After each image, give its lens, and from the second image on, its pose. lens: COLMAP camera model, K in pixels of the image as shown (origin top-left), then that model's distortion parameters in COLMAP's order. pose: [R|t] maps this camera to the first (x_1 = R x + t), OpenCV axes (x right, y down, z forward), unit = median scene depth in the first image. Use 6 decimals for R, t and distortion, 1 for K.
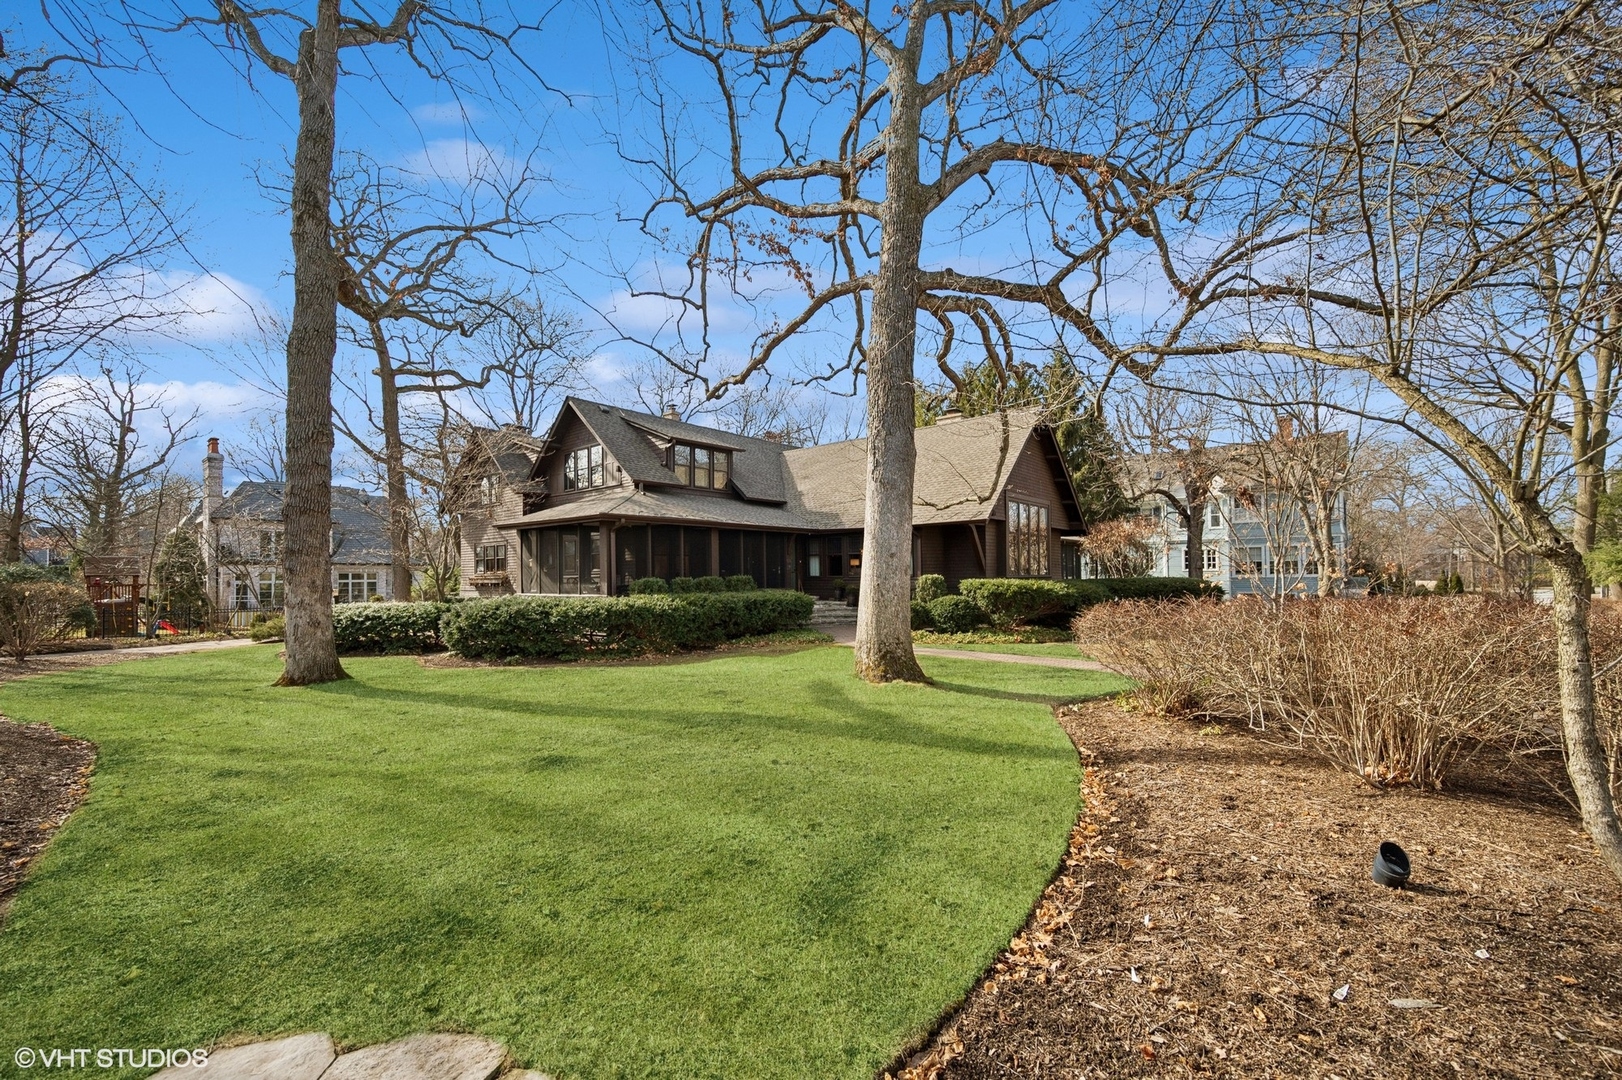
lens RADIAL K [[638.6, 0, 787.9], [0, 638.6, 564.9], [0, 0, 1]] dist [0.002566, 0.000286]
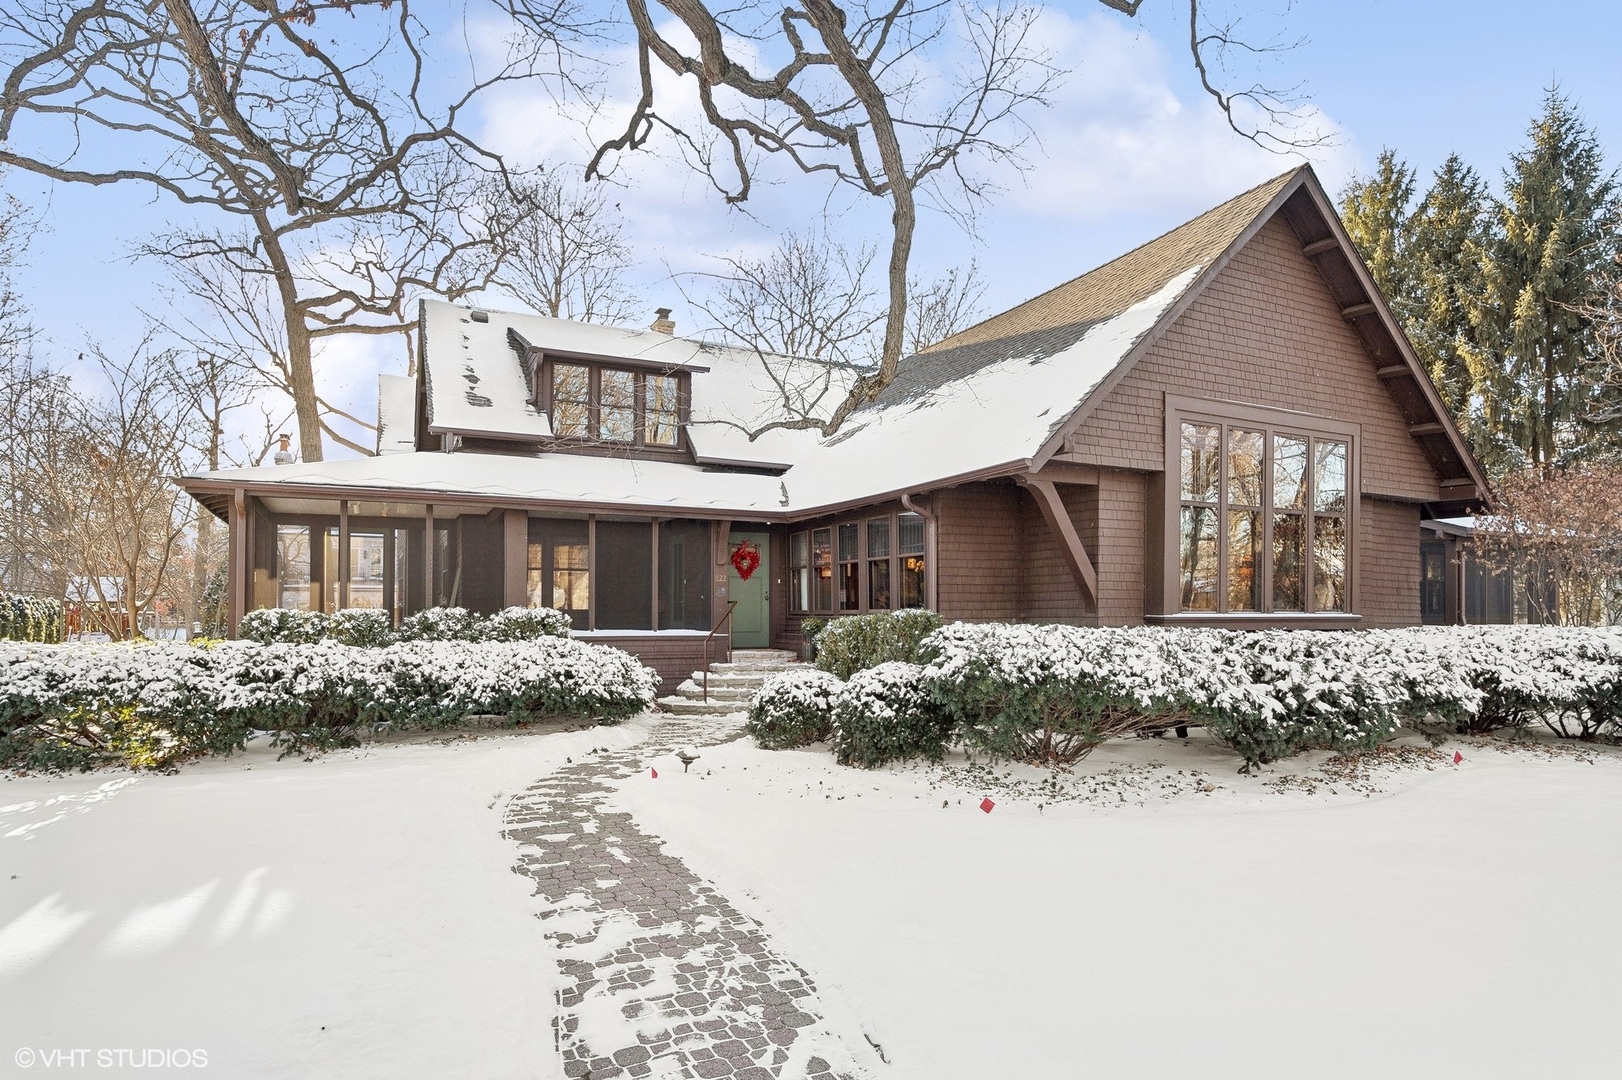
lens RADIAL K [[895.8, 0, 807.3], [0, 895.8, 617.4], [0, 0, 1]] dist [-0.002854, -0.000571]
pose [[0.926579, 0.014803, -0.375808, 0.473044], [-0.005630, 0.999659, 0.025495, 0.008665], [0.376058, -0.021508, 0.926347, 0.569748]]
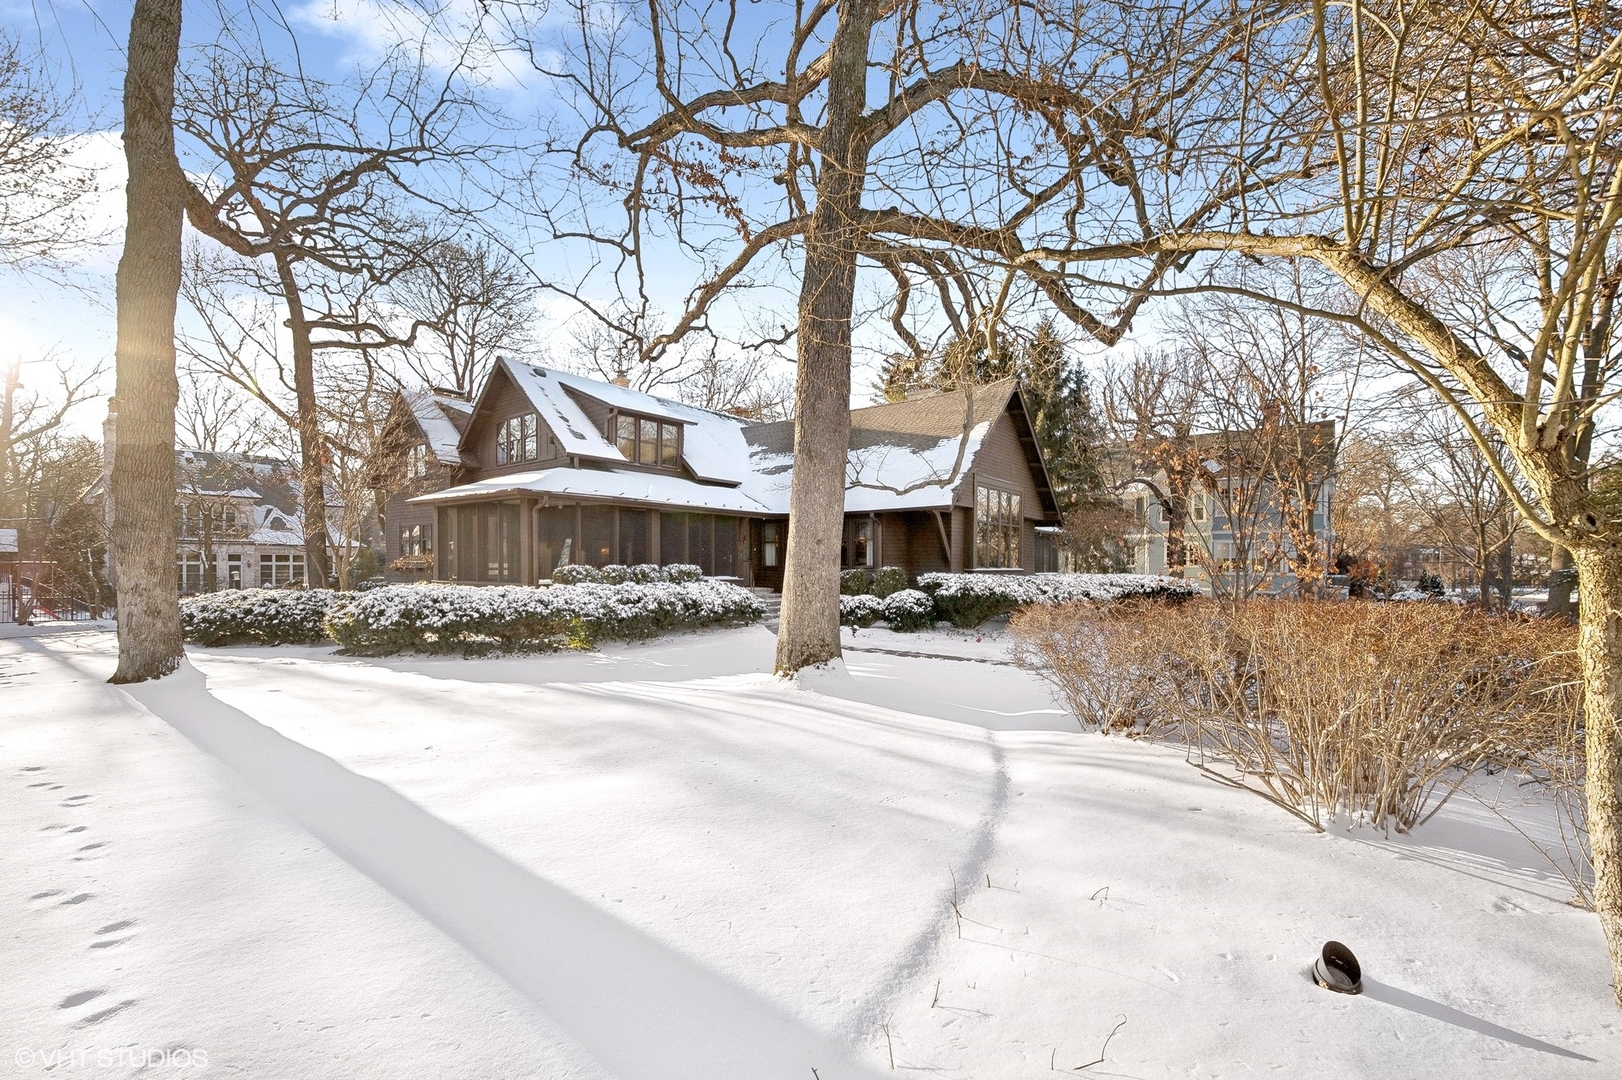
lens RADIAL K [[688.4, 0, 810.0], [0, 688.4, 571.2], [0, 0, 1]] dist [-0.000367, -0.000026]
pose [[0.997715, 0.016519, 0.065519, 0.049340], [-0.018105, 0.999556, 0.023678, 0.001292], [-0.065098, -0.024810, 0.997570, 0.044450]]
